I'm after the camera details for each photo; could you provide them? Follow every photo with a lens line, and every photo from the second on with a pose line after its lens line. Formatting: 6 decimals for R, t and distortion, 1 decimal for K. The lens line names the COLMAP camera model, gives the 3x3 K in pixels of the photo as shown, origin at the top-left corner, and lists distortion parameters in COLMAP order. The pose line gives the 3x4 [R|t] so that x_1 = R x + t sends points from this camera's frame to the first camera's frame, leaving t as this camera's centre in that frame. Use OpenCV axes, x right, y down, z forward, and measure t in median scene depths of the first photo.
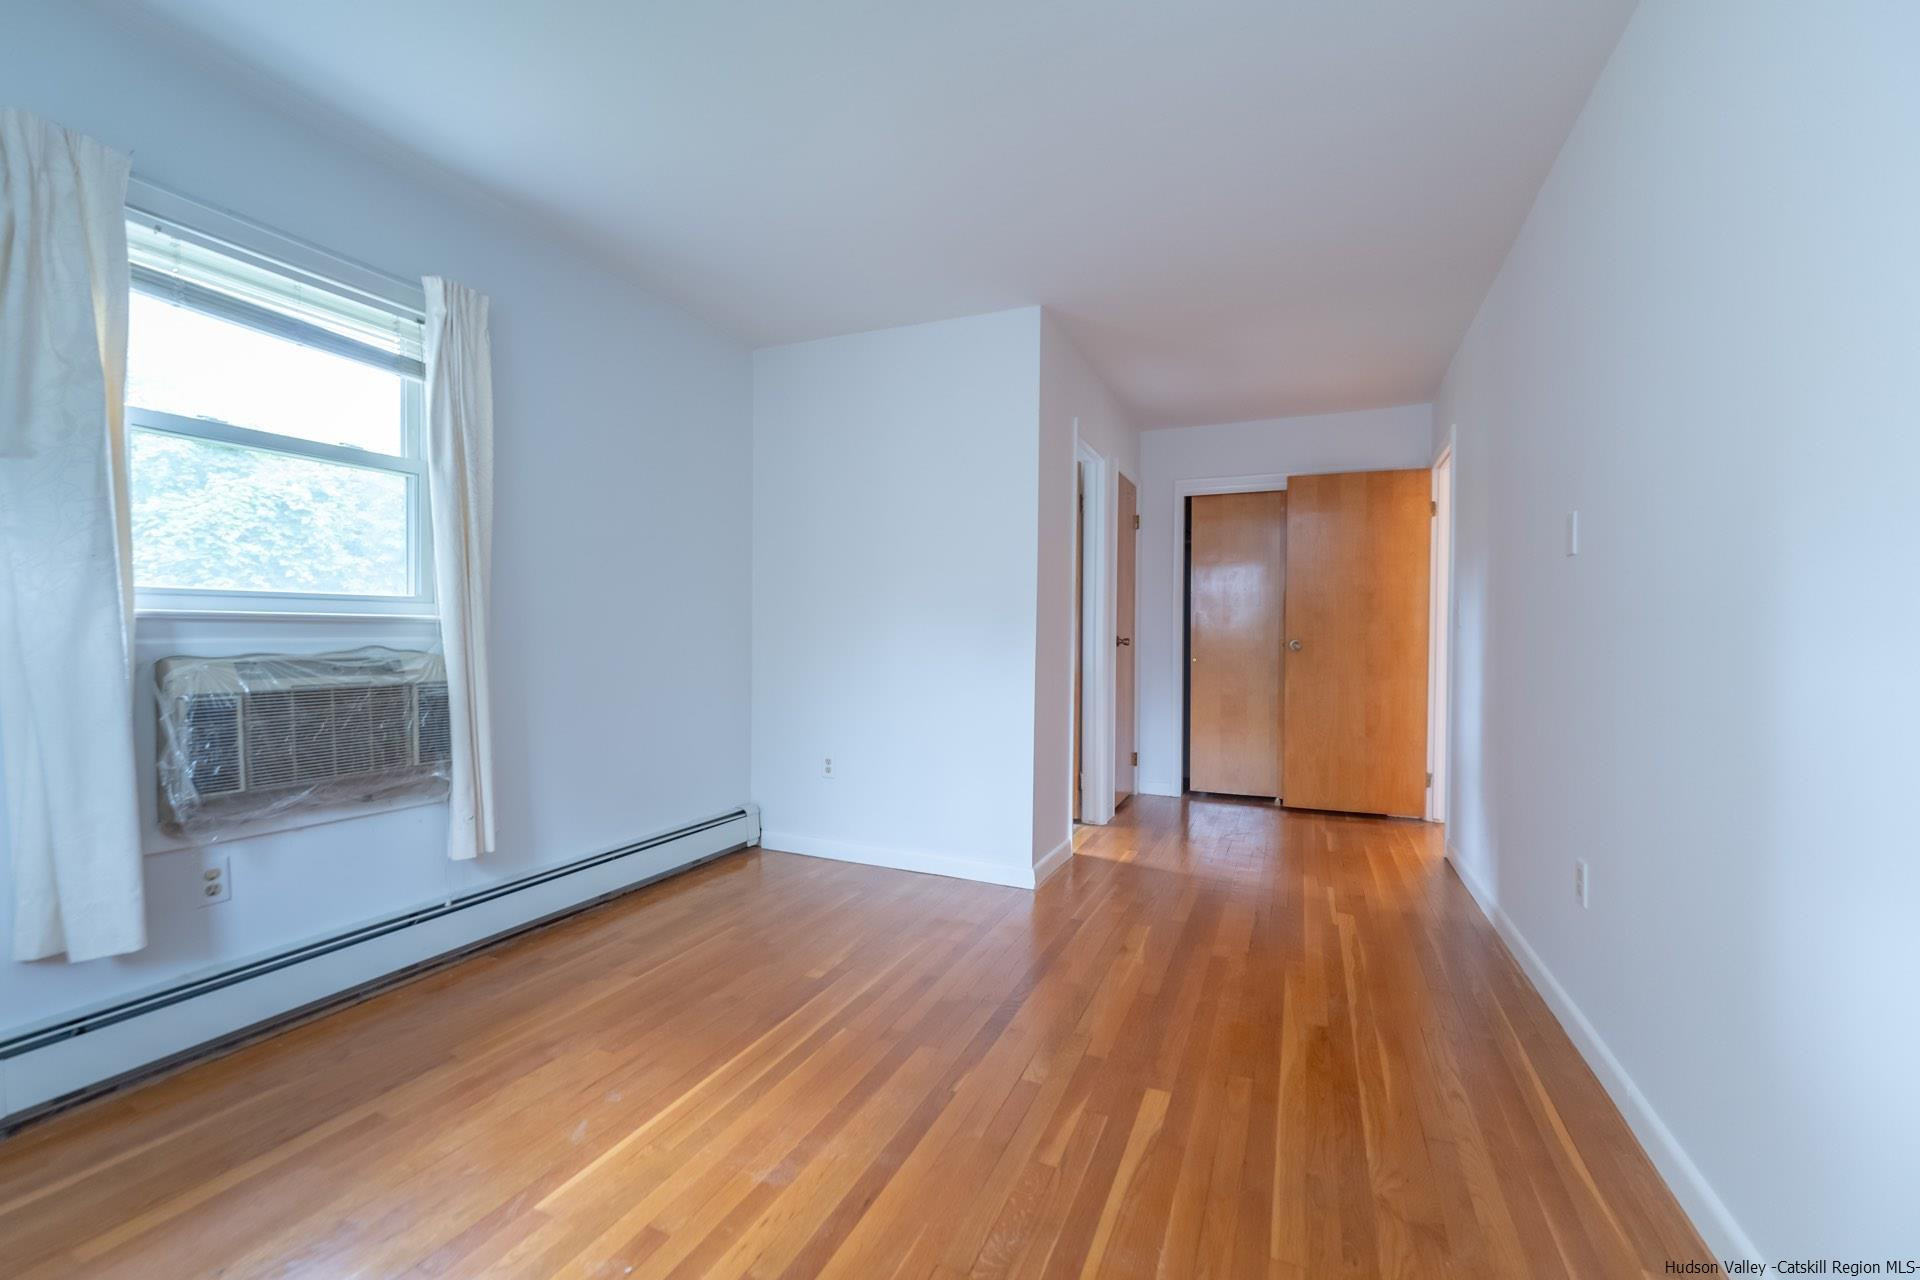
lens RADIAL K [[792.2, 0, 957.1], [0, 792.2, 636.0], [0, 0, 1]] dist [-0.001006, -0.000426]
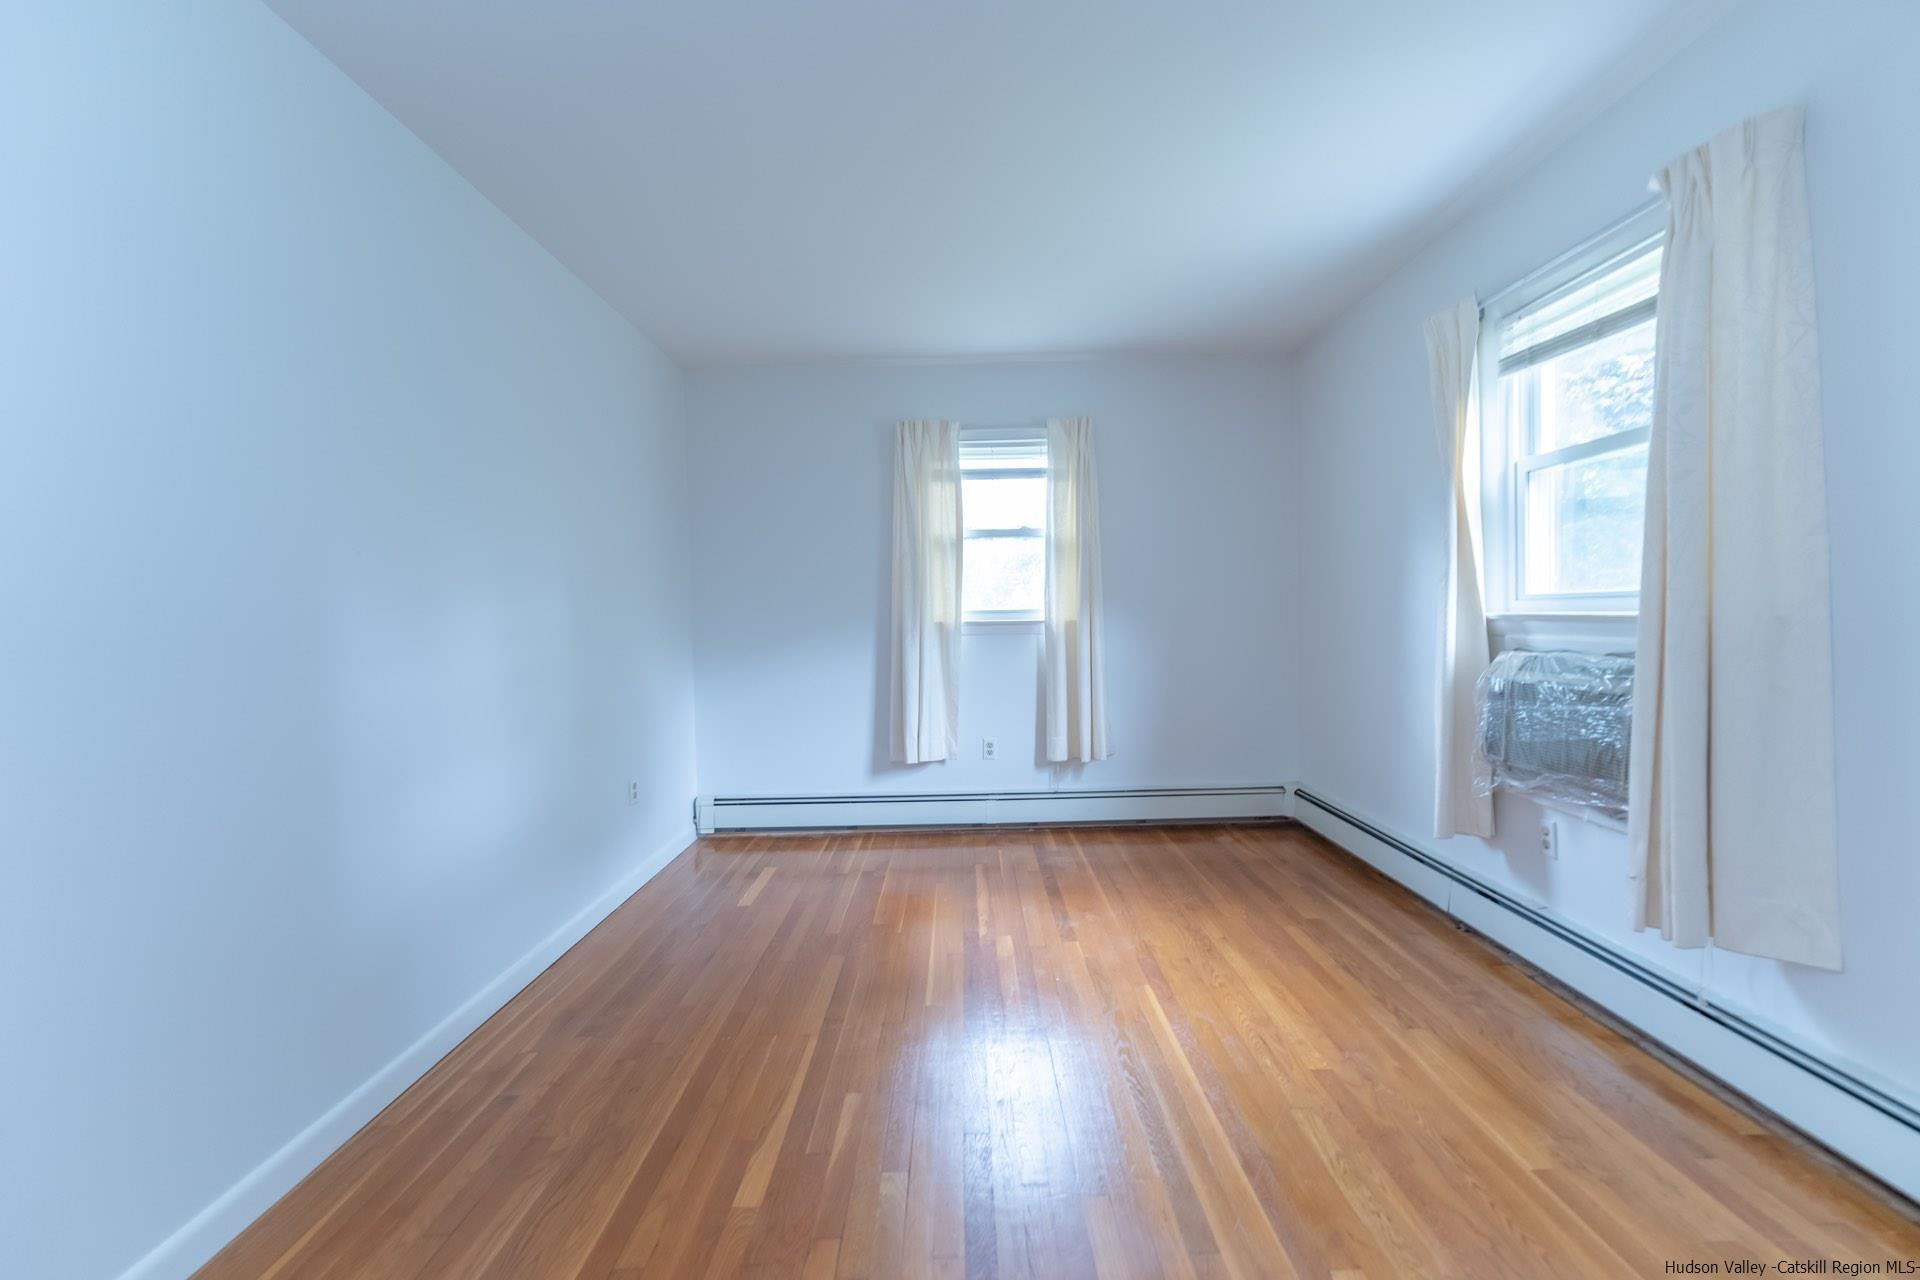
lens RADIAL K [[768.5, 0, 951.6], [0, 768.5, 643.3], [0, 0, 1]] dist [-0.001195, 0.002293]
pose [[-0.922383, 0.031497, -0.384989, 0.329203], [0.021182, 0.999295, 0.031005, -0.038429], [0.385695, 0.020444, -0.922400, 1.721428]]
